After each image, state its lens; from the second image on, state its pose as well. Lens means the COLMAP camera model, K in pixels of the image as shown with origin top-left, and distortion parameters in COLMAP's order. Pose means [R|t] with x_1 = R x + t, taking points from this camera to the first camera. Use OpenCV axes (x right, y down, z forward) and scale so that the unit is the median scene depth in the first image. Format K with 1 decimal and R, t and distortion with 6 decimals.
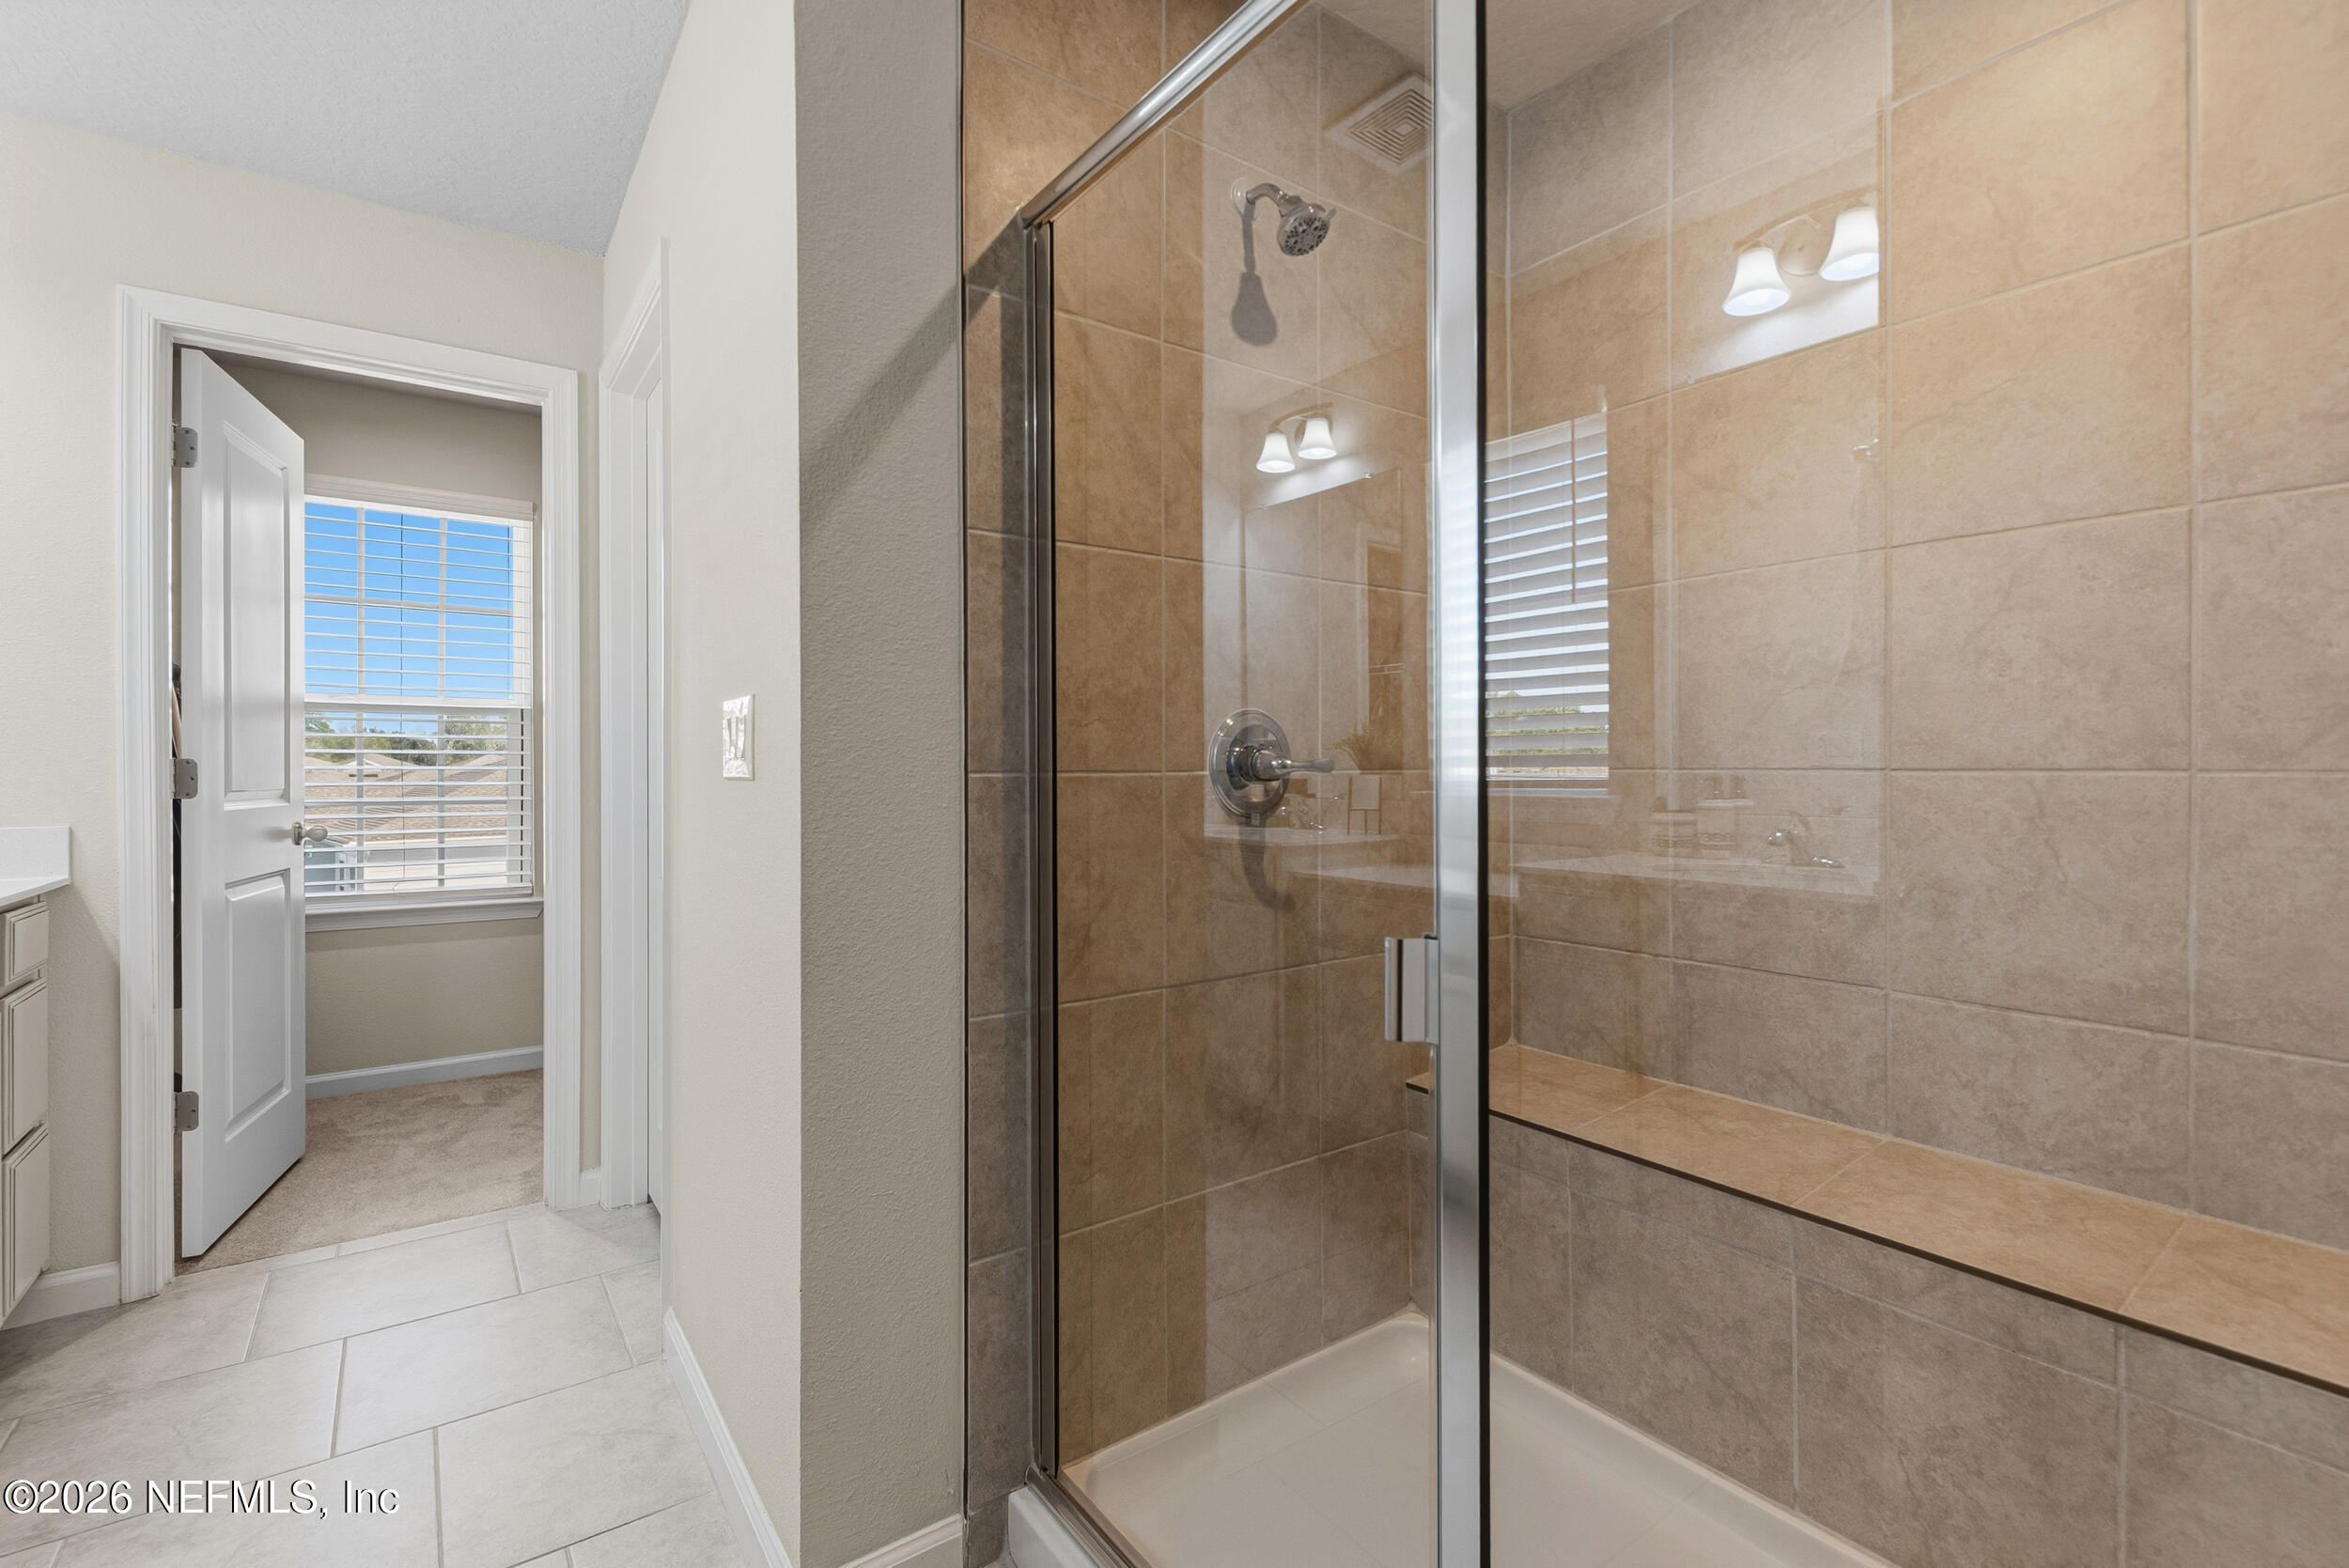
lens RADIAL K [[1073.5, 0, 1167.7], [0, 1073.5, 774.0], [0, 0, 1]] dist [-0.002807, -0.000082]
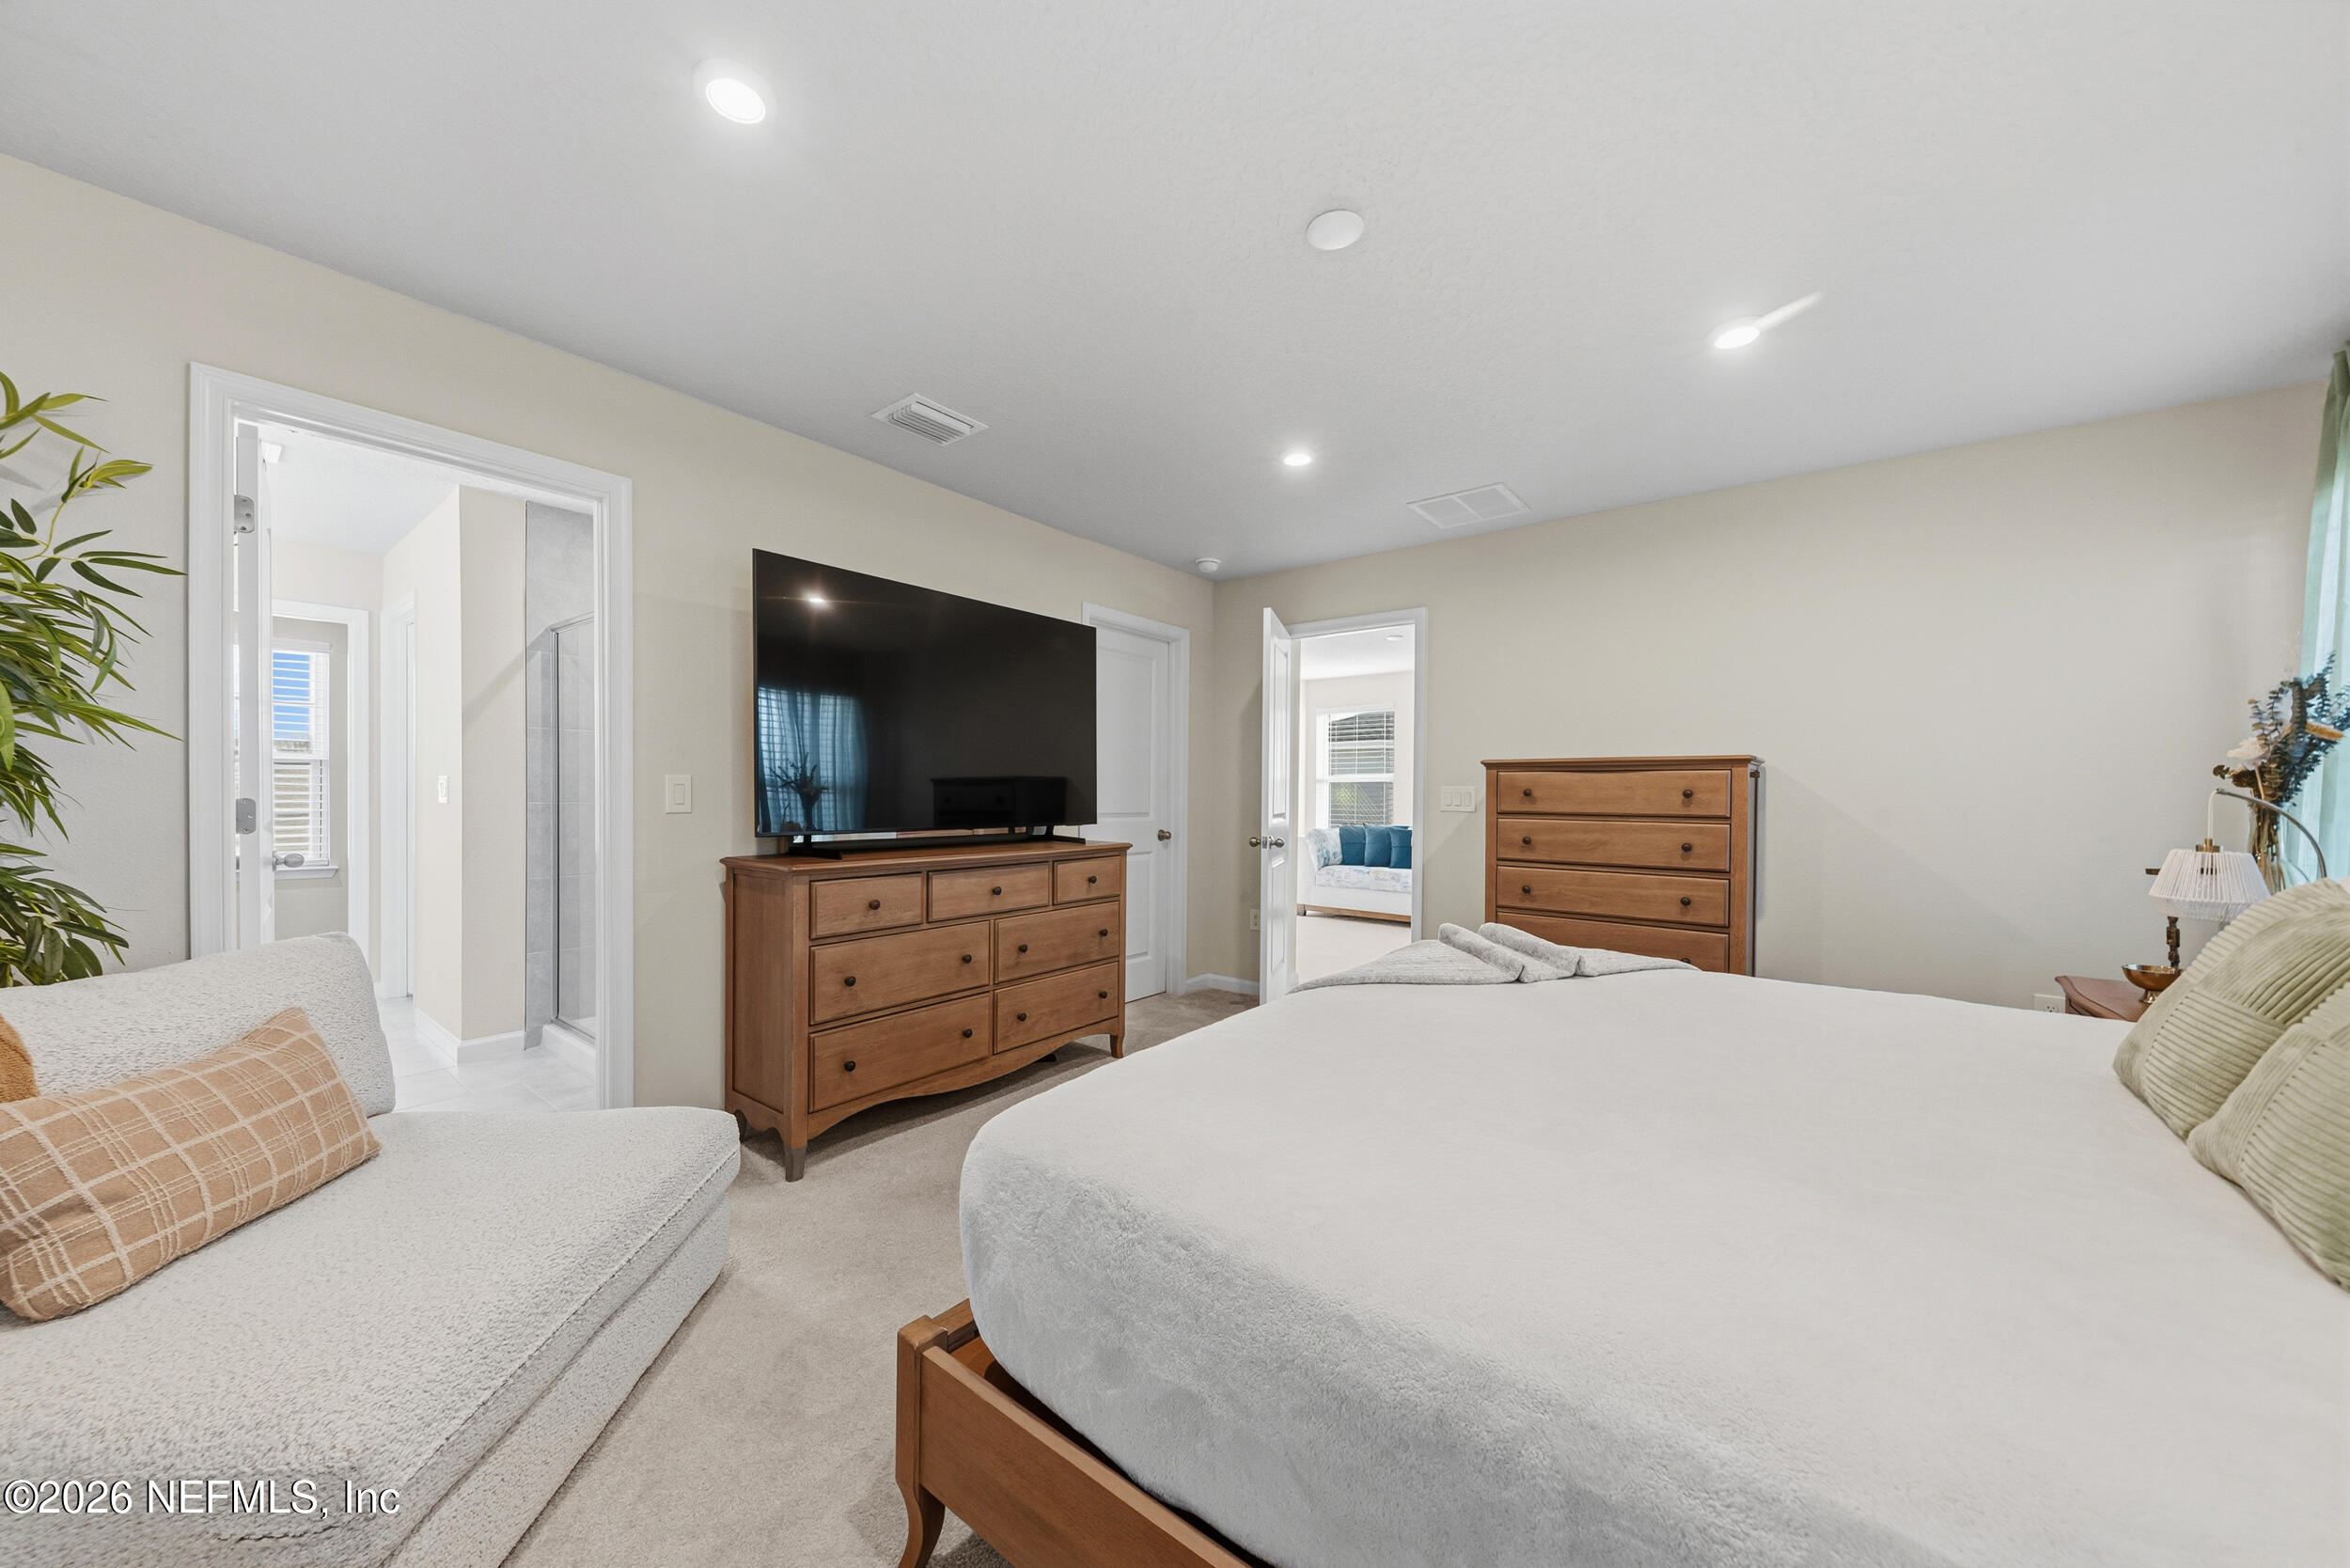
lens RADIAL K [[863.5, 0, 1188.6], [0, 863.5, 798.3], [0, 0, 1]] dist [0.001307, 0.000010]
pose [[0.961609, 0.004411, 0.274387, 1.005198], [-0.006563, 0.999954, 0.006927, -0.042937], [-0.274344, -0.008462, 0.961594, -2.030619]]
